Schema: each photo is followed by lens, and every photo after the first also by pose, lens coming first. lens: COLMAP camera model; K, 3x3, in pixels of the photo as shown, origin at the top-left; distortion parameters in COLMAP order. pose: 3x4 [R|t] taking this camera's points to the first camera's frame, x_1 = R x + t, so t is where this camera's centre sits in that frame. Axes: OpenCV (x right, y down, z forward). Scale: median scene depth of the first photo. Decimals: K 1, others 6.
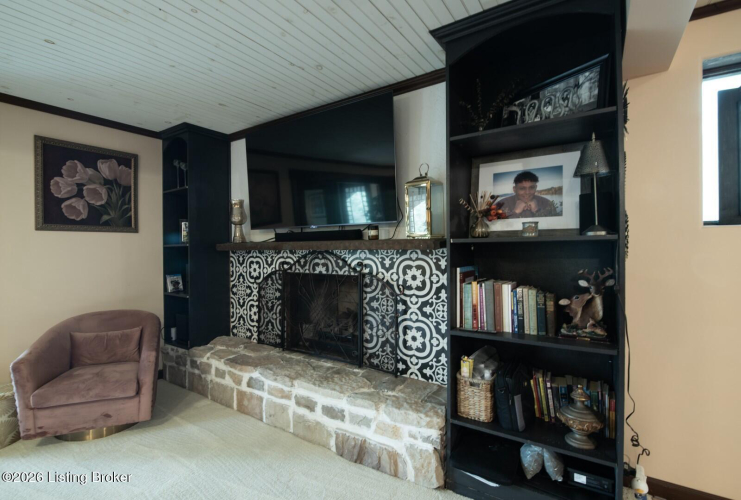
lens RADIAL K [[345.4, 0, 370.6], [0, 345.4, 249.6], [0, 0, 1]] dist [-0.015599, 0.000111]
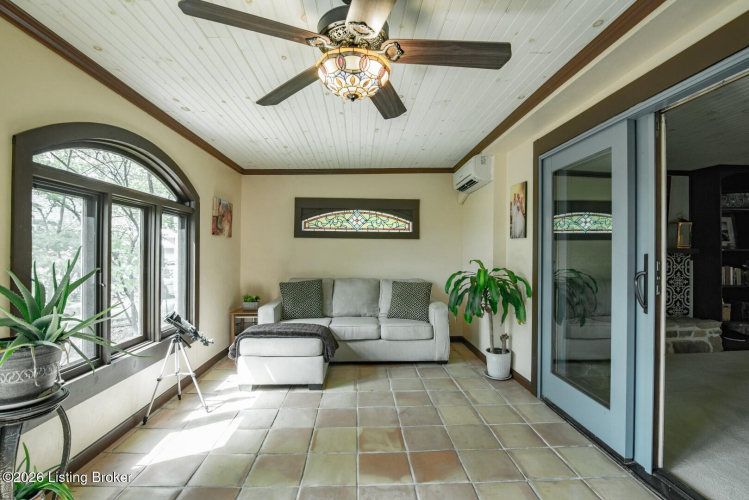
lens RADIAL K [[349.1, 0, 373.5], [0, 349.1, 247.9], [0, 0, 1]] dist [-0.015599, 0.000111]
pose [[0.809074, 0.007878, 0.587653, -3.127325], [-0.007165, 0.999968, -0.003541, -0.016100], [-0.587662, -0.001346, 0.809105, 0.449243]]
